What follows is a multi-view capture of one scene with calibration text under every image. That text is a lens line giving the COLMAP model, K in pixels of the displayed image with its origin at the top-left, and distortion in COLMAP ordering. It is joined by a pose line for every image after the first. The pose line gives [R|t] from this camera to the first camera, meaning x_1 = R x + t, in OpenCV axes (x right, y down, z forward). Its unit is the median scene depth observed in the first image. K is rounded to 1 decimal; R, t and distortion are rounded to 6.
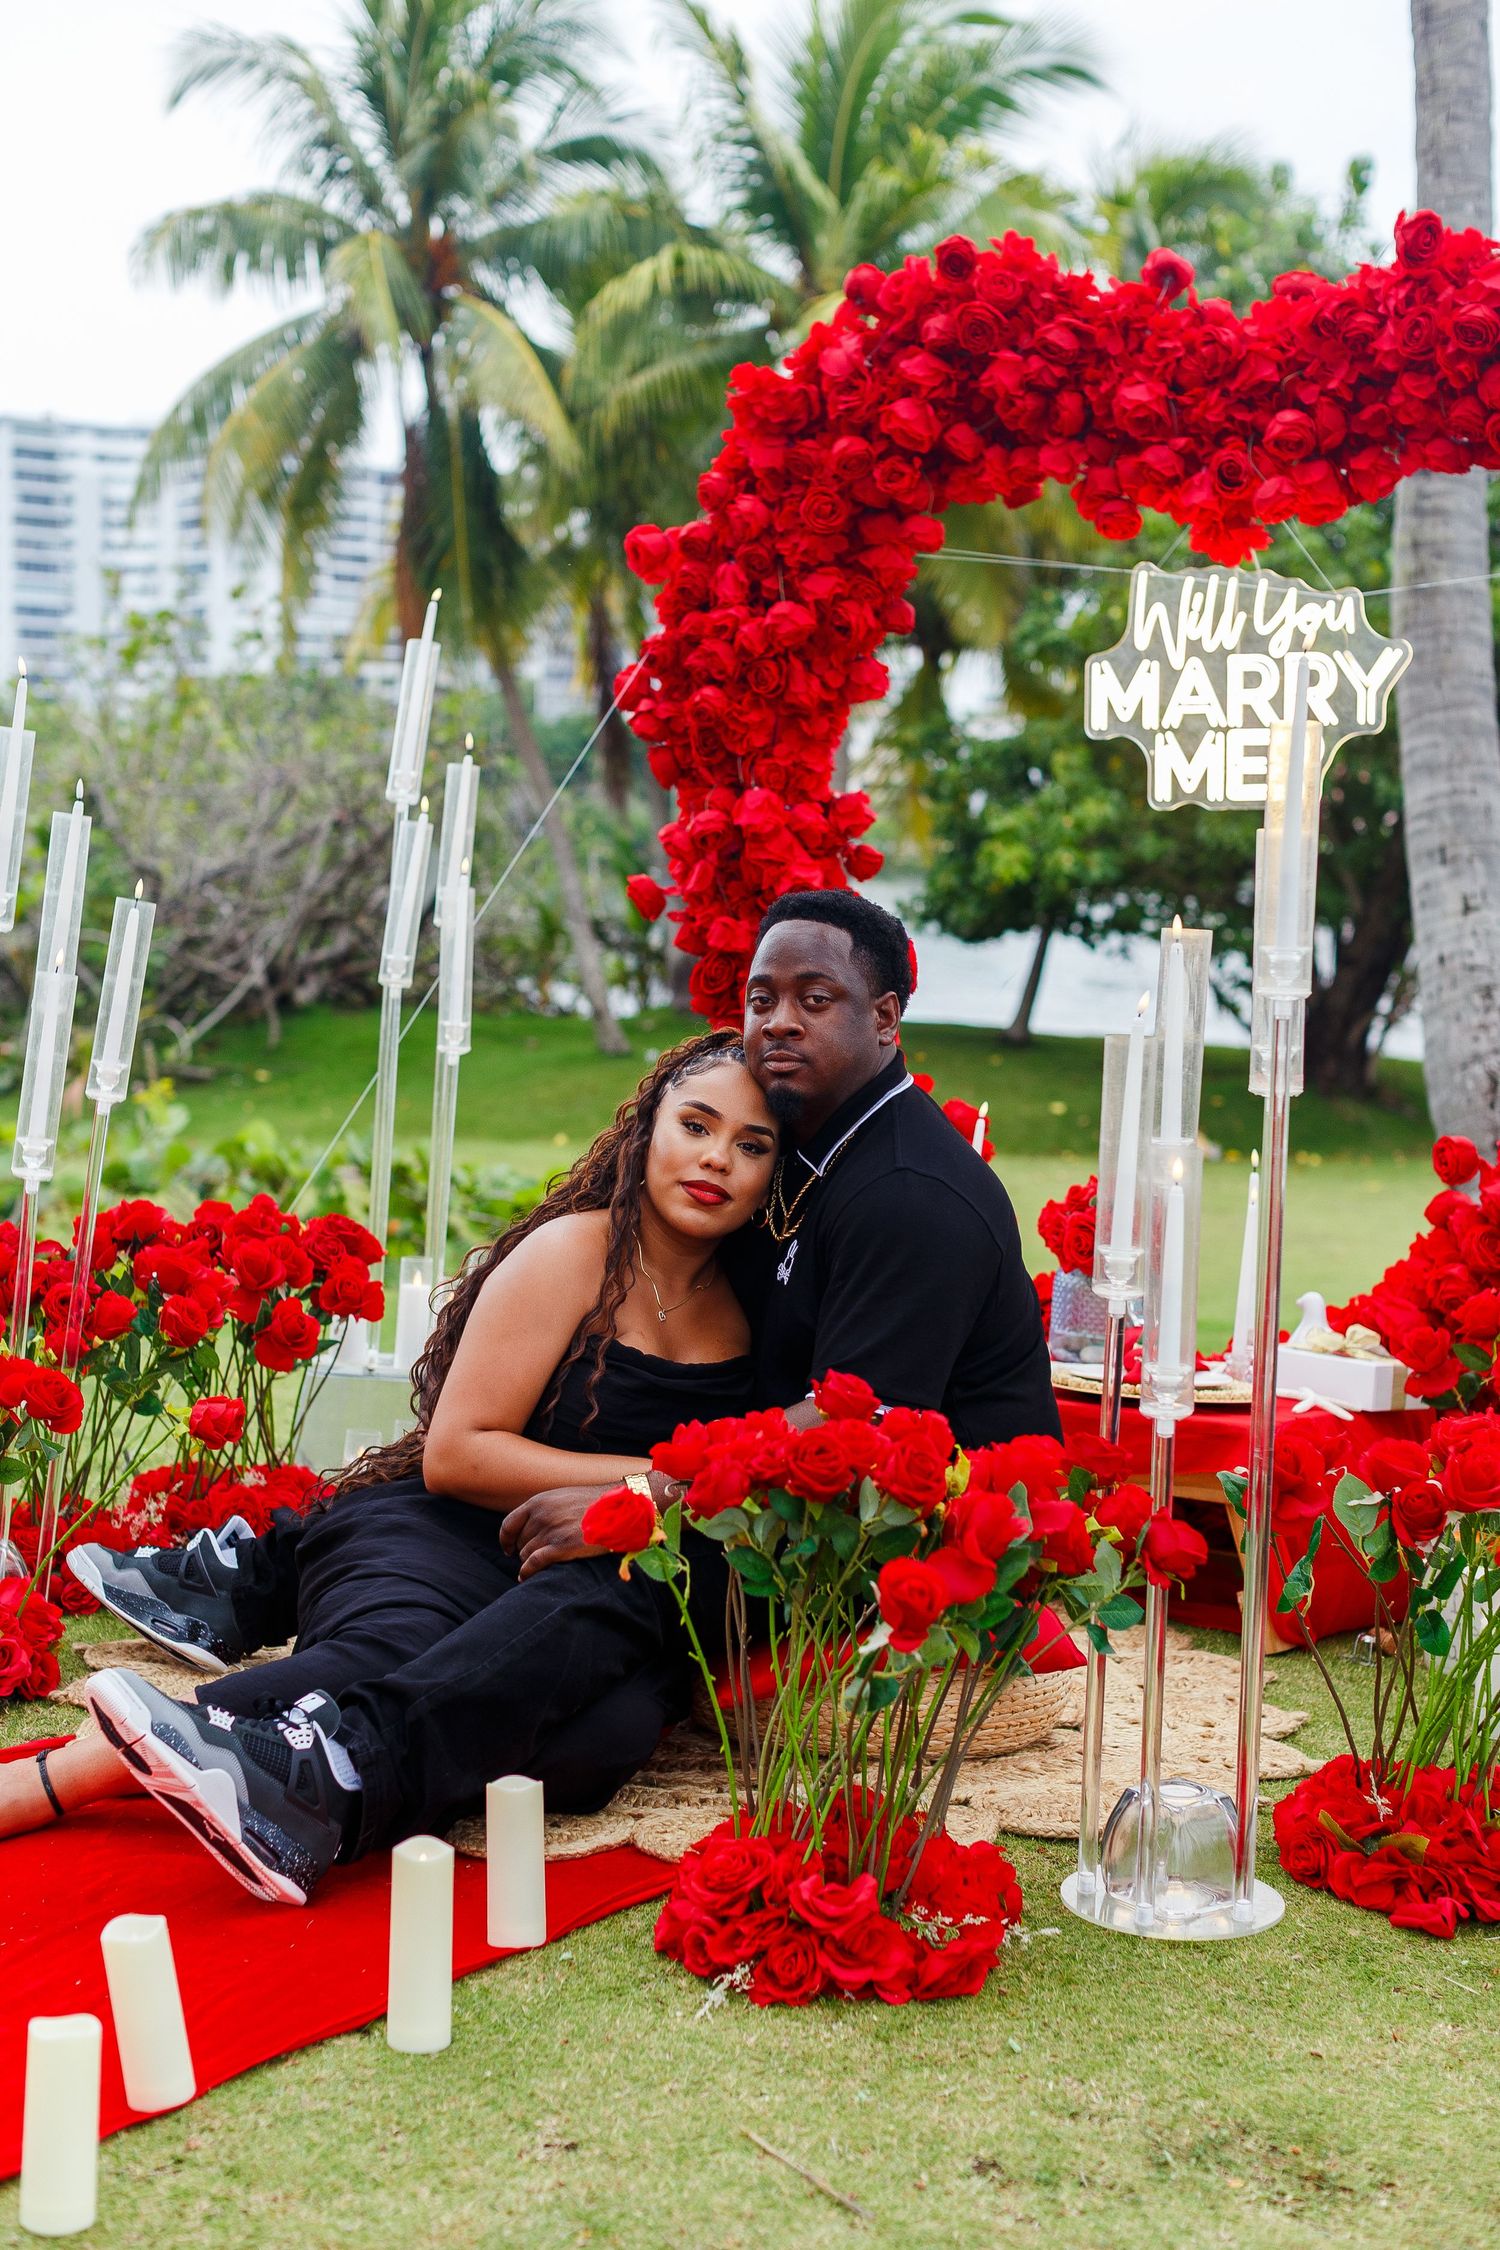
lens RADIAL K [[3683.4, 0, 742.9], [0, 3683.4, 1270.7], [0, 0, 1]] dist [0.064601, -0.106801]
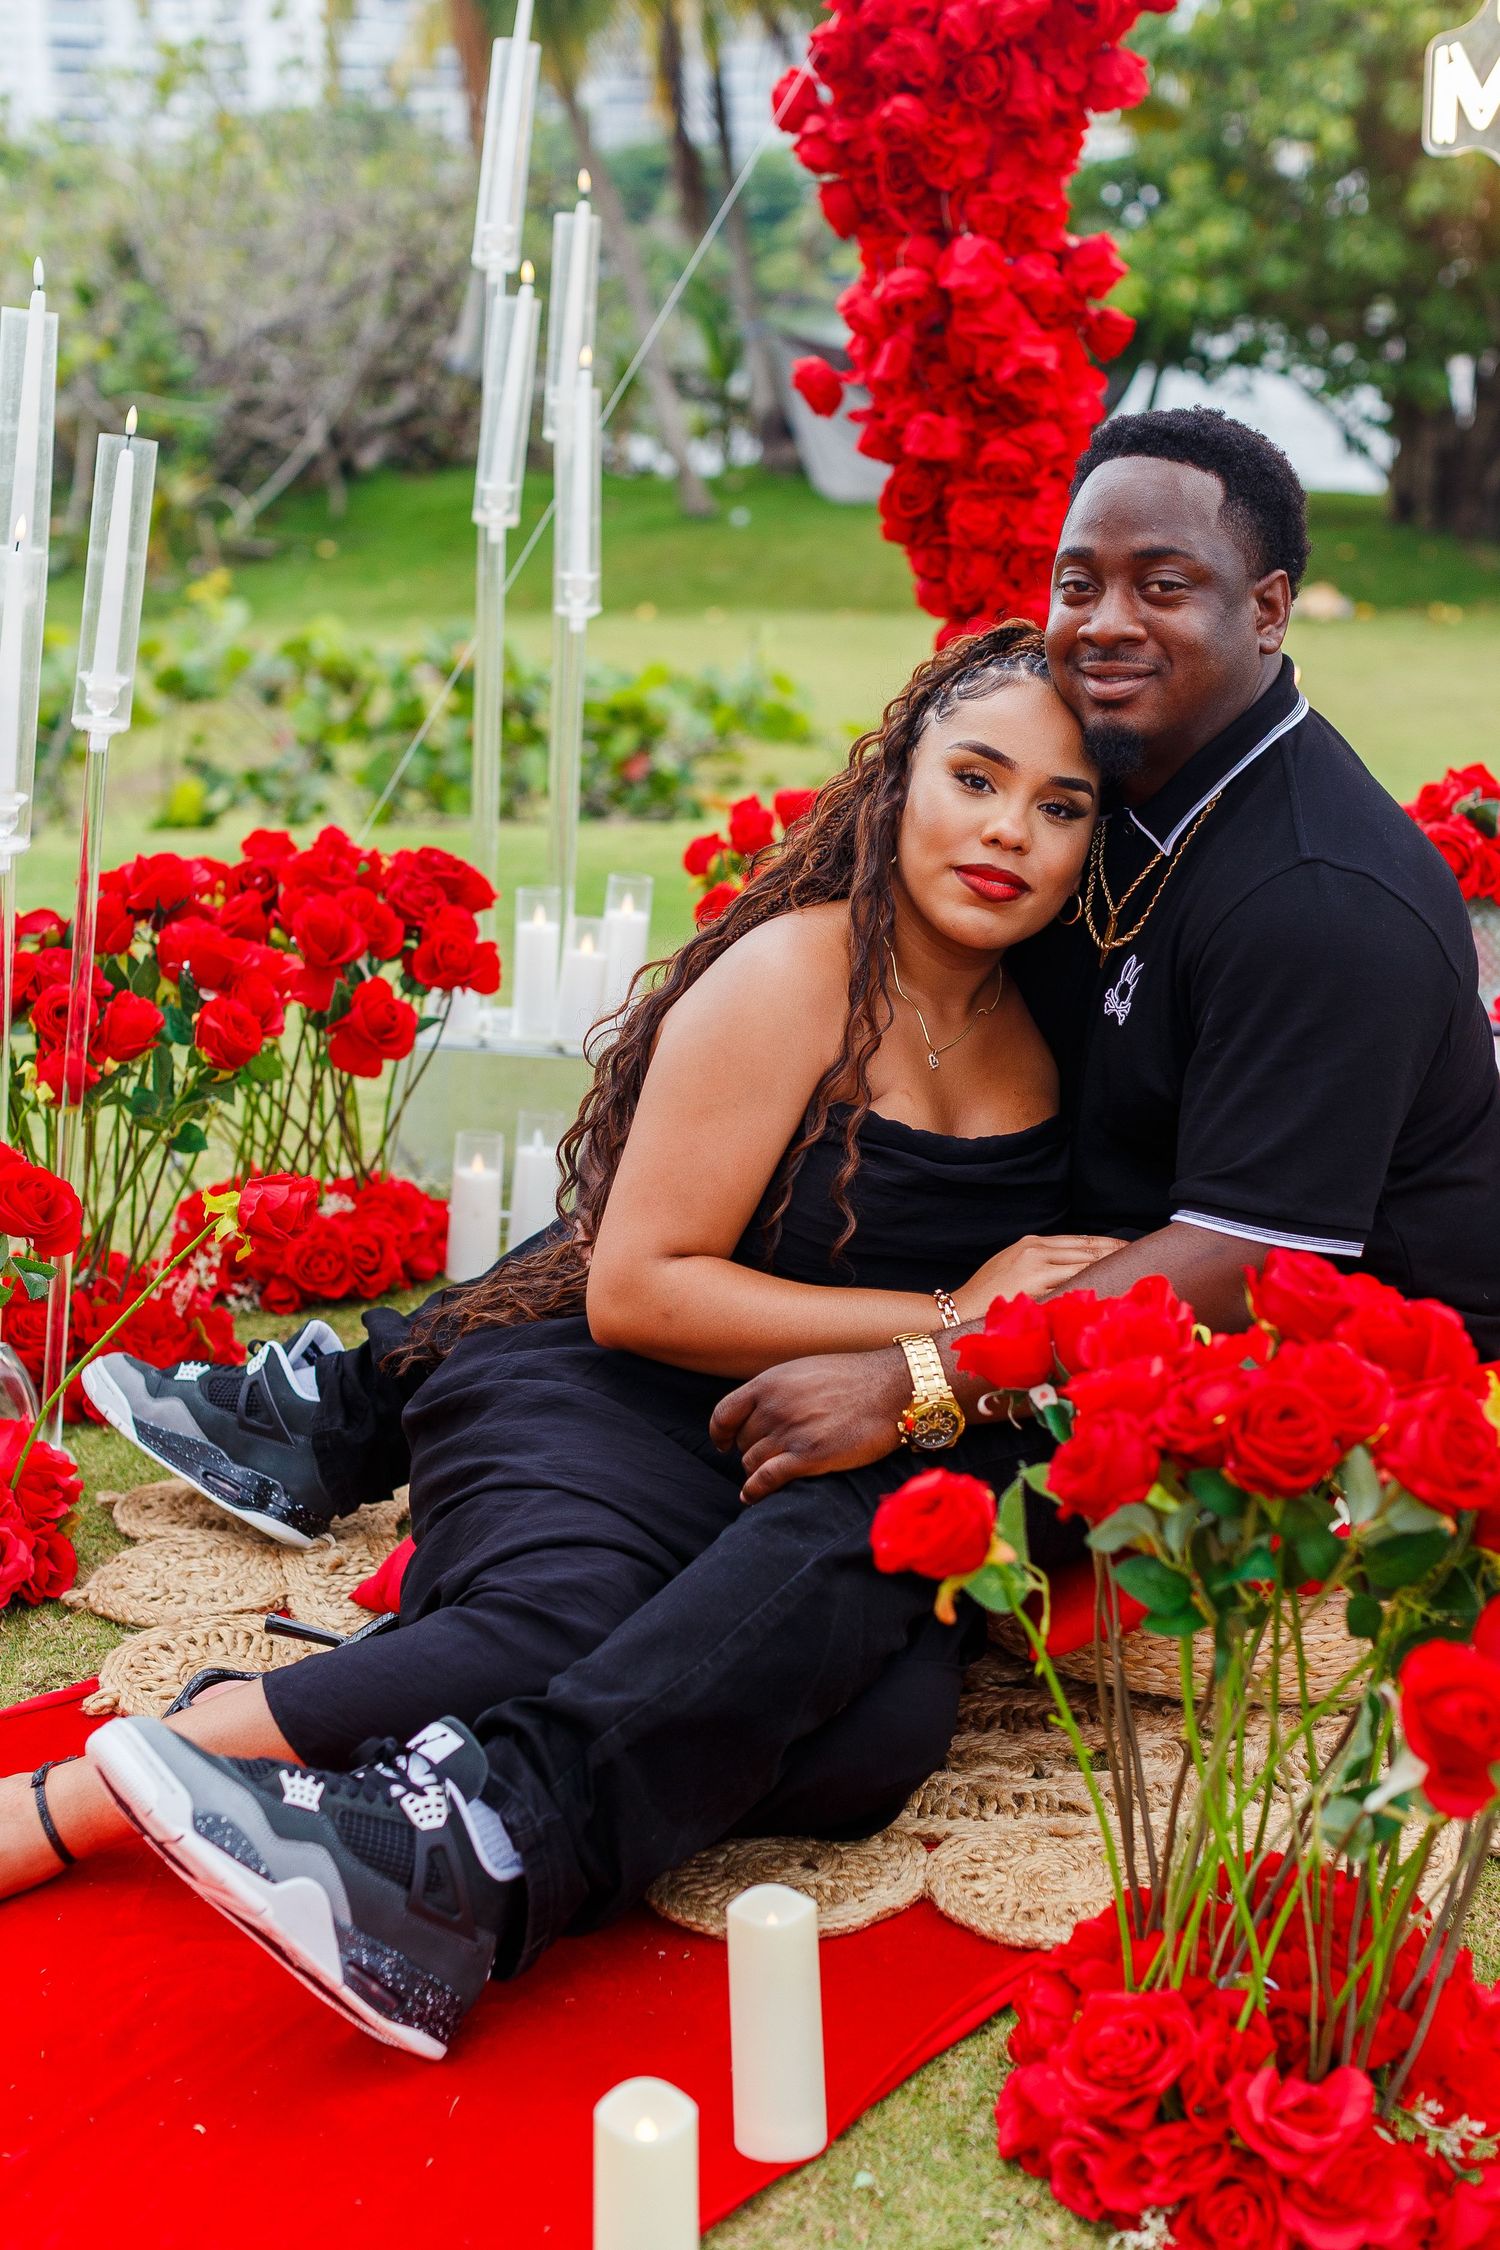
lens RADIAL K [[3279.3, 0, 753.2], [0, 3279.3, 1202.0], [0, 0, 1]] dist [0.028717, -0.090960]
pose [[0.999677, -0.023714, -0.009100, -0.041210], [0.024879, 0.986368, 0.162661, -0.050953], [0.005119, -0.162835, 0.986640, 0.337340]]
